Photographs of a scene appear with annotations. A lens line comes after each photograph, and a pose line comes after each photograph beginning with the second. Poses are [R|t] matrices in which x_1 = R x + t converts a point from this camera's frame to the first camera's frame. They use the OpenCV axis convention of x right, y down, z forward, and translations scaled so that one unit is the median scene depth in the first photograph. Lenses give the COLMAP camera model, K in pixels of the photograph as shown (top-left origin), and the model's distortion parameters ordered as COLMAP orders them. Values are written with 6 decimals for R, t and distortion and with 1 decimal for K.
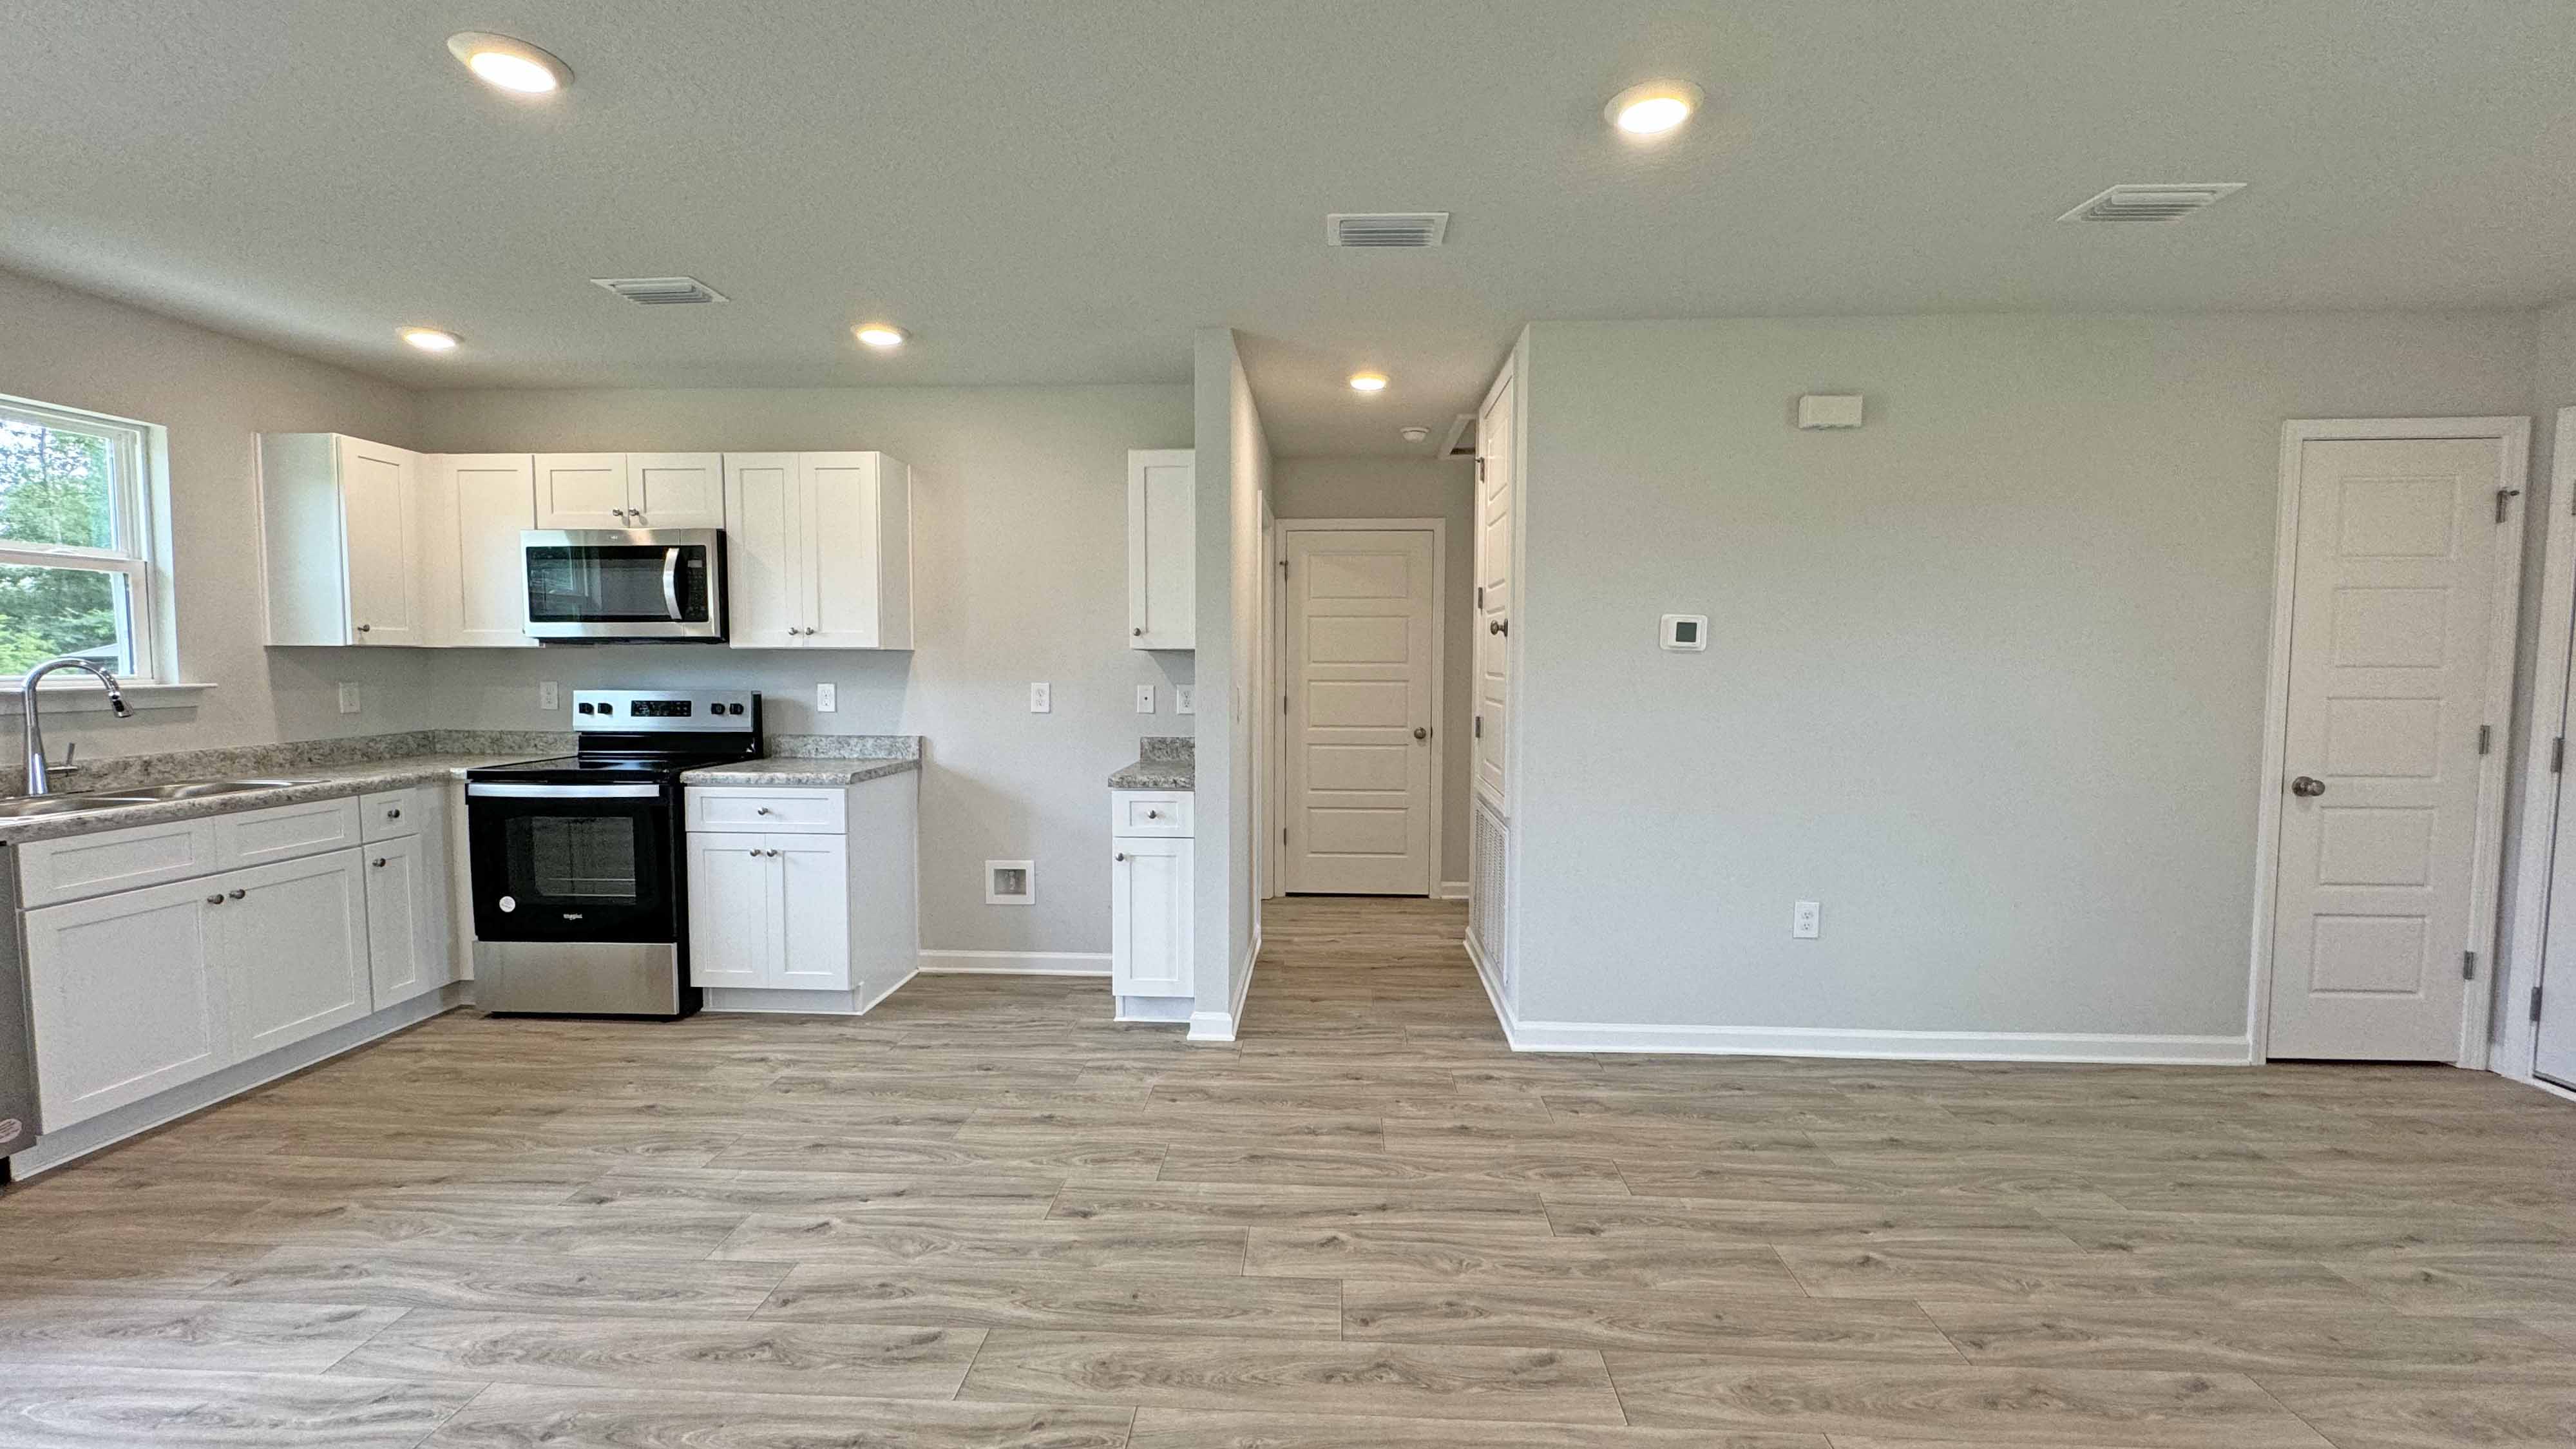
lens RADIAL K [[1036.5, 0, 1285.7], [0, 1036.5, 725.1], [0, 0, 1]] dist [0.000078, -0.000041]
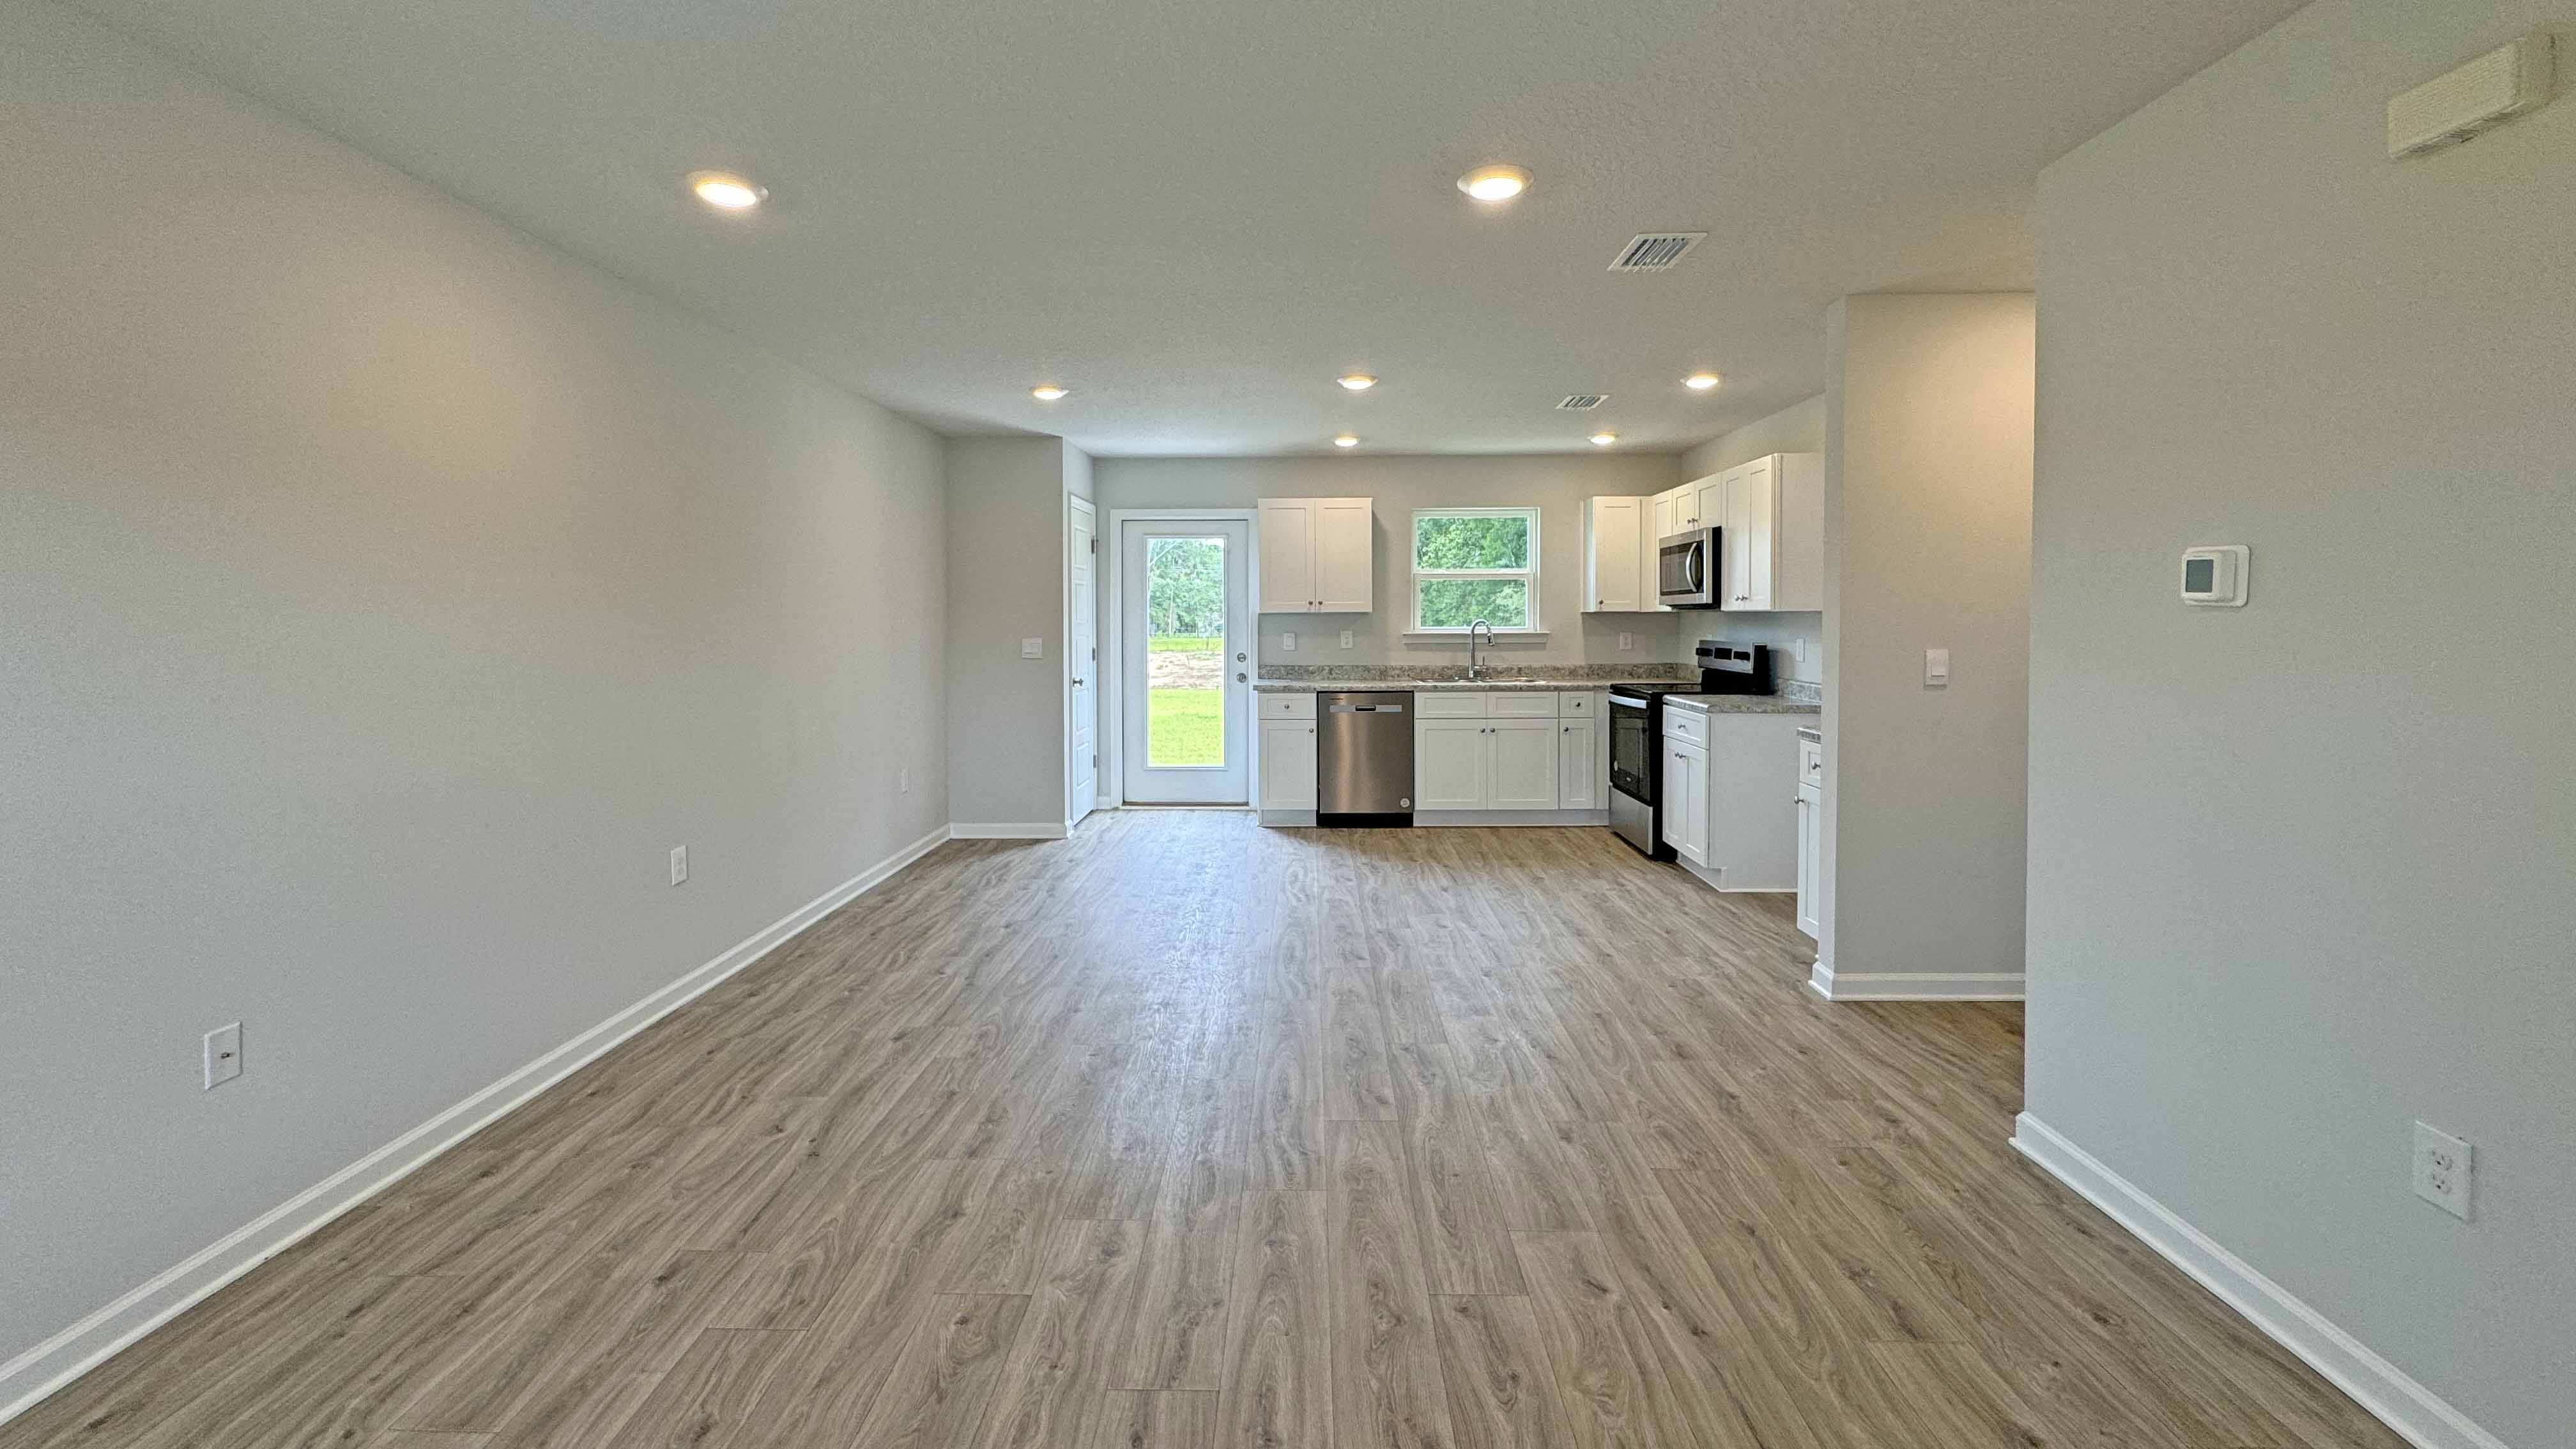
lens RADIAL K [[1029.2, 0, 1287.6], [0, 1029.2, 612.9], [0, 0, 1]] dist [-0.001180, 0.000219]
pose [[0.030117, -0.006240, -0.999527, 0.885477], [-0.058744, 0.998241, -0.008002, -0.028657], [0.997819, 0.058957, 0.029698, 0.408544]]
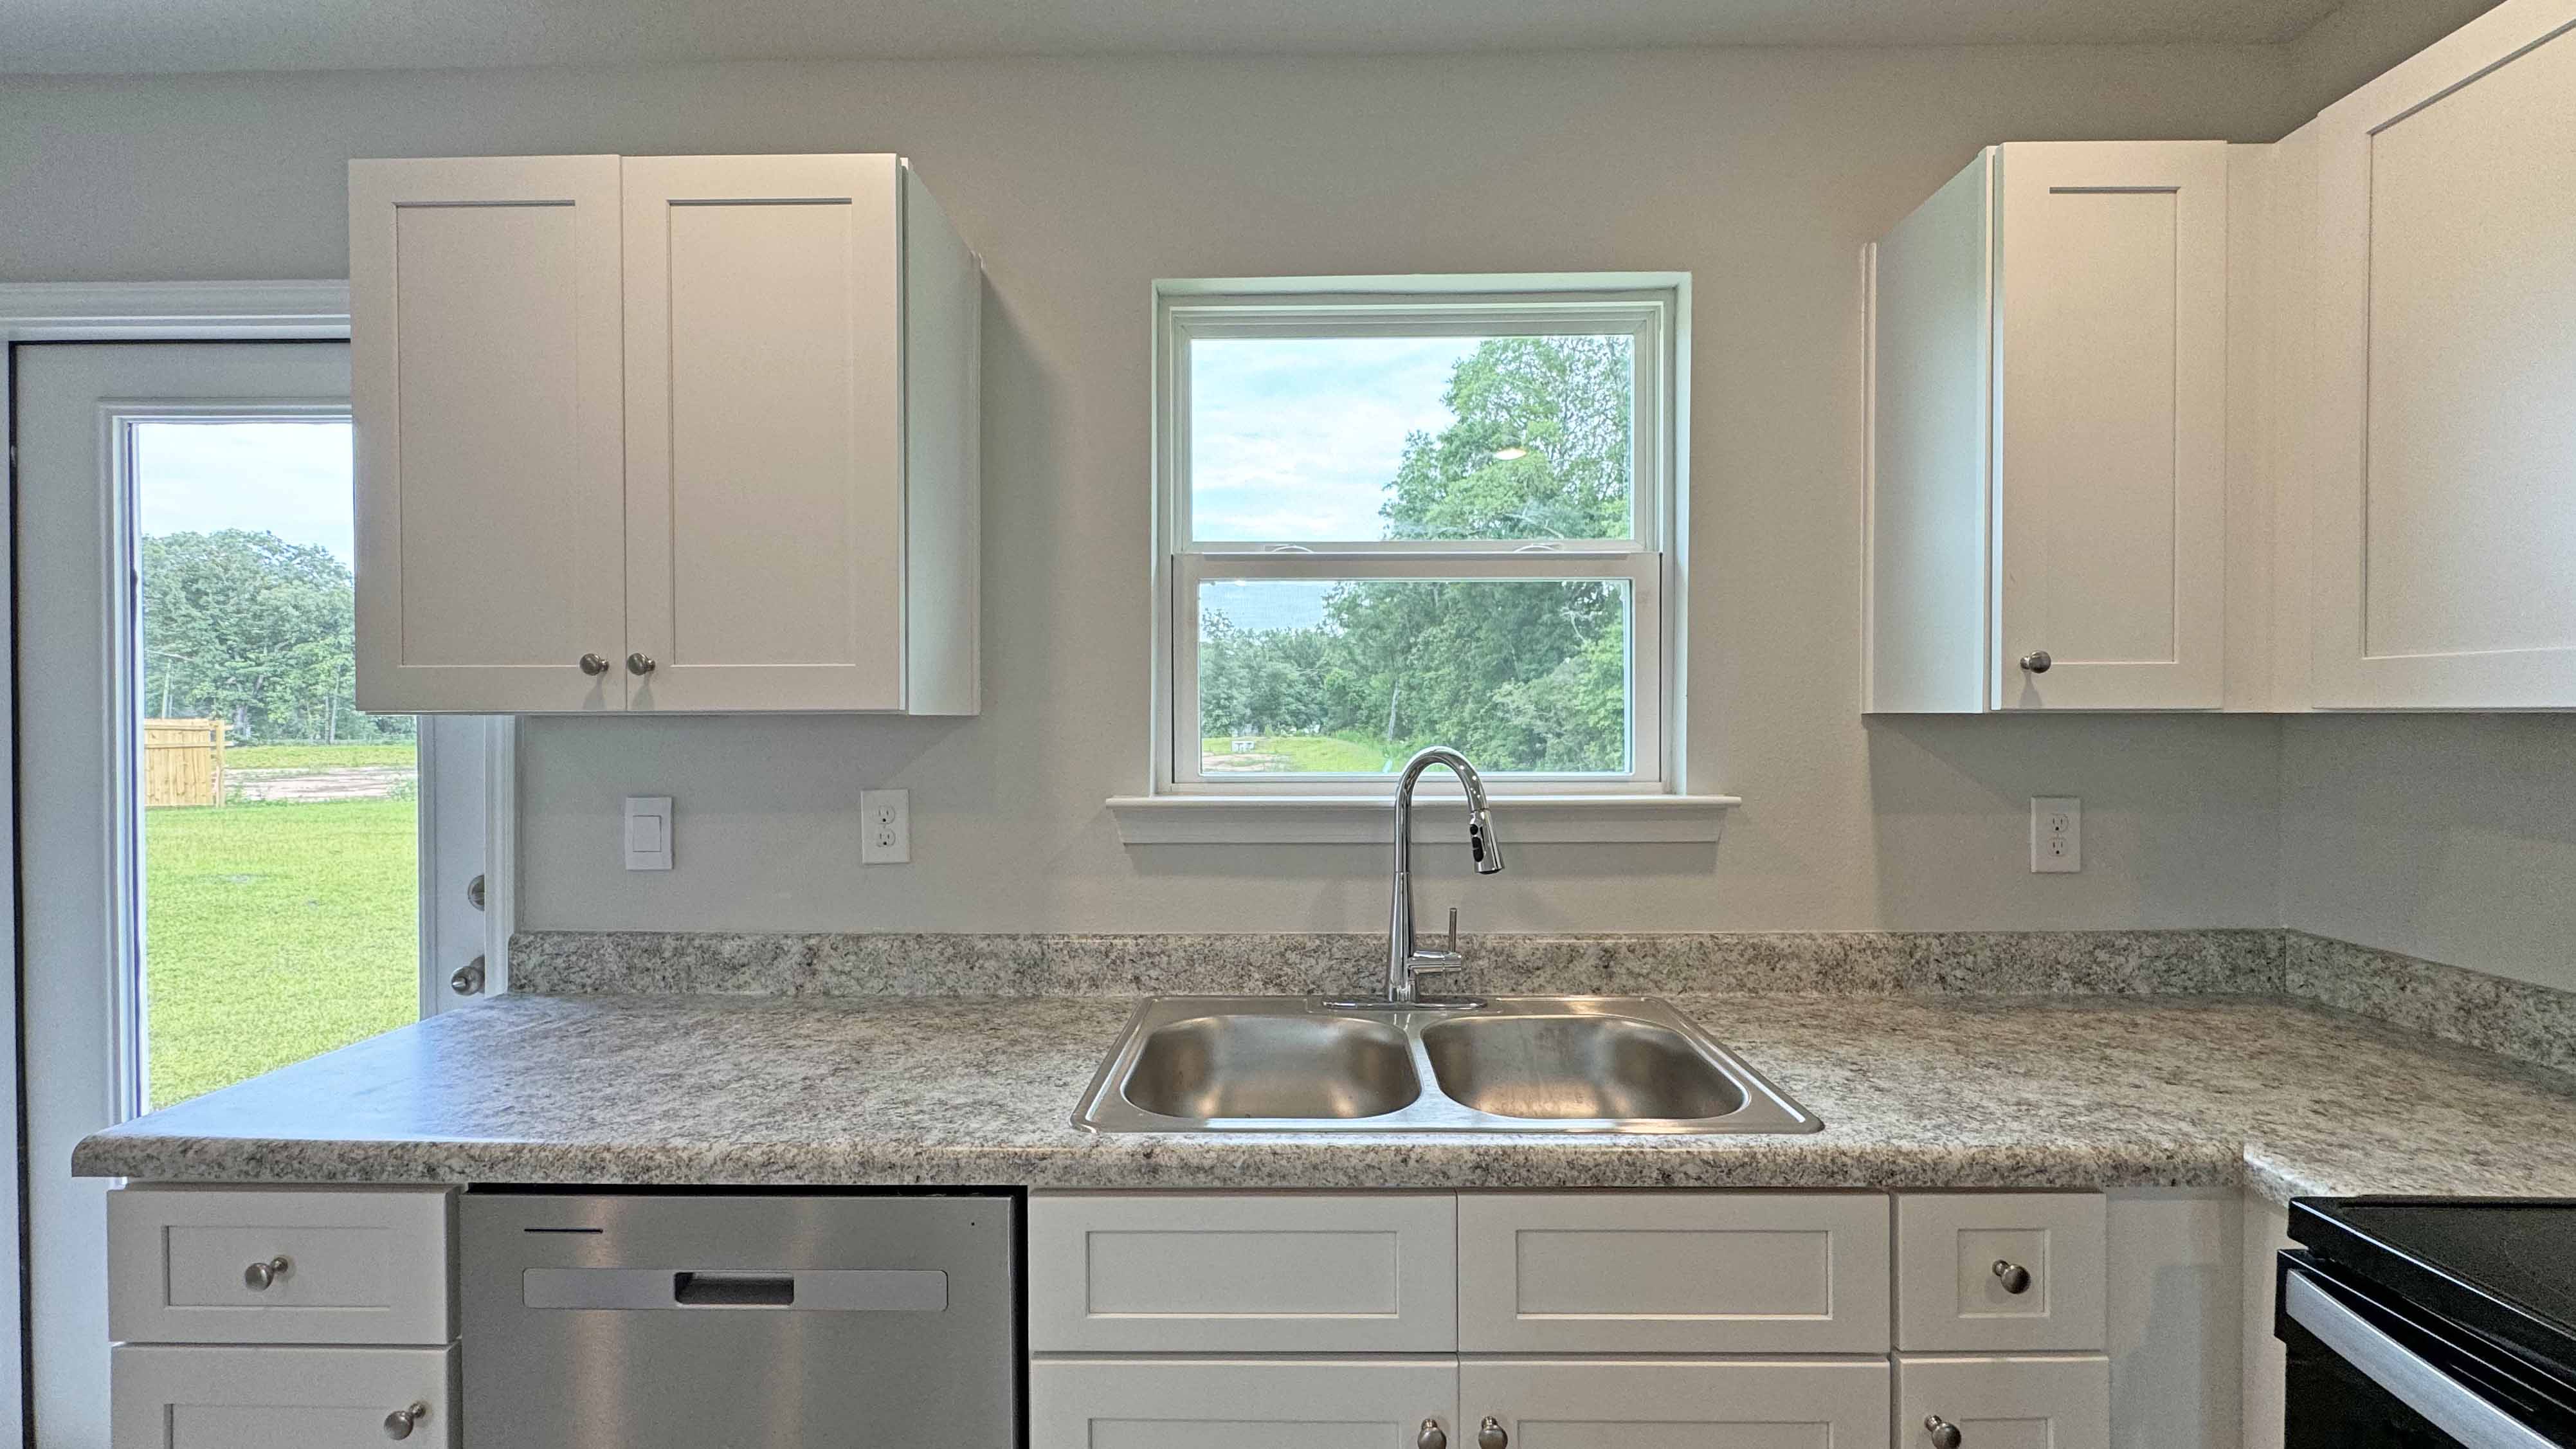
lens RADIAL K [[1036.5, 0, 1285.7], [0, 1036.5, 725.1], [0, 0, 1]] dist [0.000078, -0.000041]
pose [[0.032725, 0.006636, -0.999442, -0.543028], [-0.059709, 0.998205, 0.004673, -0.058453], [0.997679, 0.059523, 0.033063, 0.735723]]
